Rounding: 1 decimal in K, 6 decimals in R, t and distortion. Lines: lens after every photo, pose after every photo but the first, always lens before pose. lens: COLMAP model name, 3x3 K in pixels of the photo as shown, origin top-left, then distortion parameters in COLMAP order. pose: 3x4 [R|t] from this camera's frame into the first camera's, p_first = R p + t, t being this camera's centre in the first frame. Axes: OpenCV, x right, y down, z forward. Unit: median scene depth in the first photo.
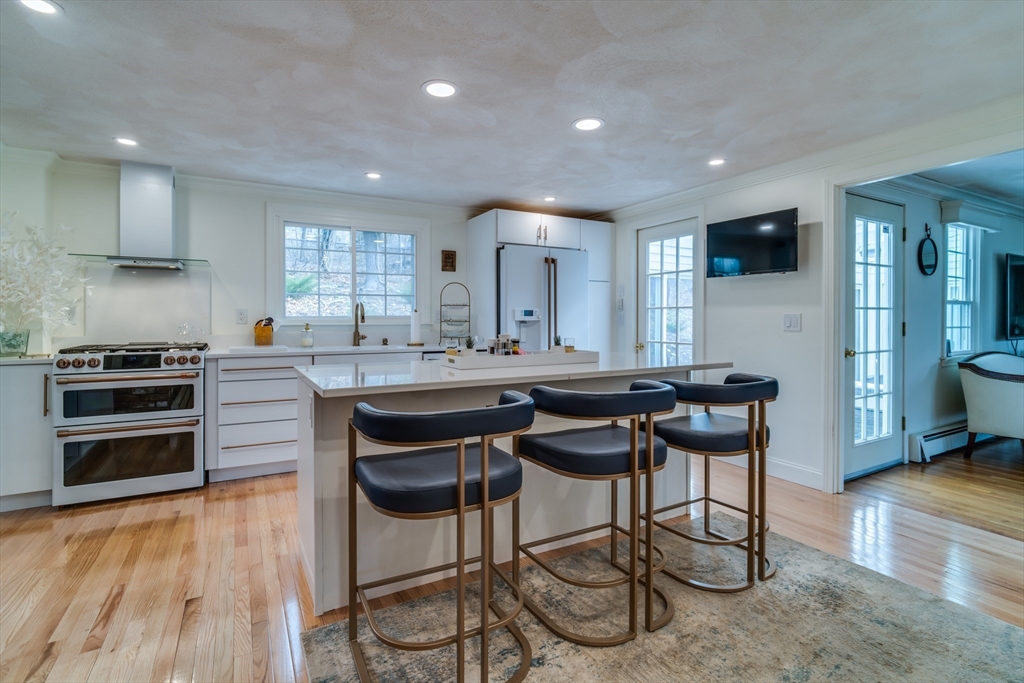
lens RADIAL K [[491.5, 0, 512.2], [0, 491.5, 320.3], [0, 0, 1]] dist [-0.000969, -0.000002]
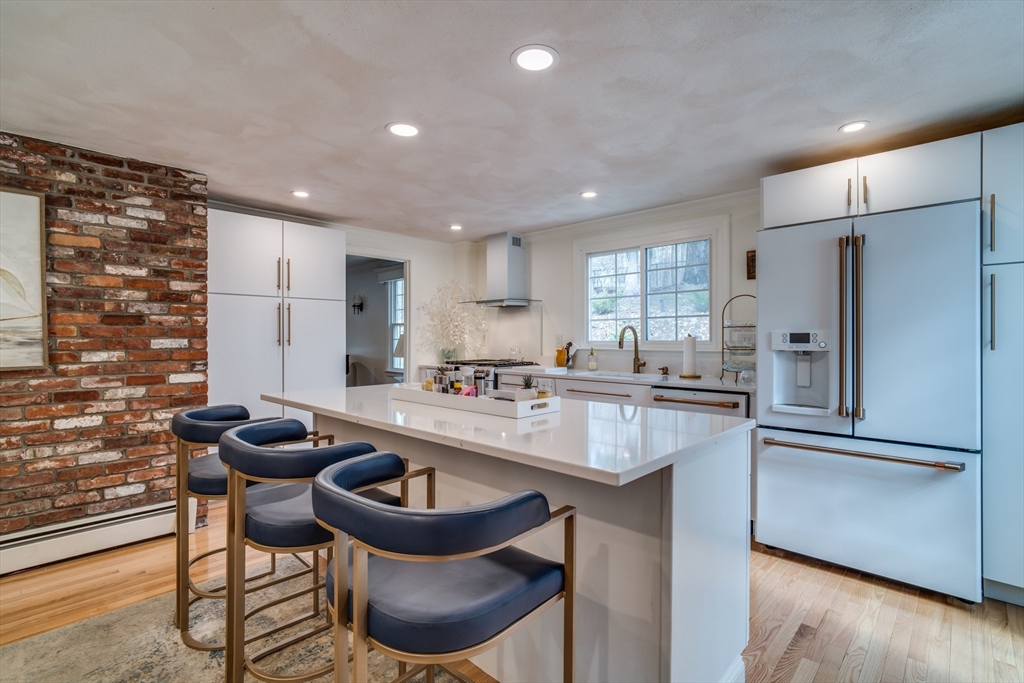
lens RADIAL K [[483.0, 0, 510.4], [0, 483.0, 337.4], [0, 0, 1]] dist [-0.018875, 0.011841]
pose [[0.299070, -0.000569, -0.954231, 0.481075], [-0.003436, 0.999993, -0.001673, -0.013614], [0.954225, 0.003780, 0.299066, 0.493945]]
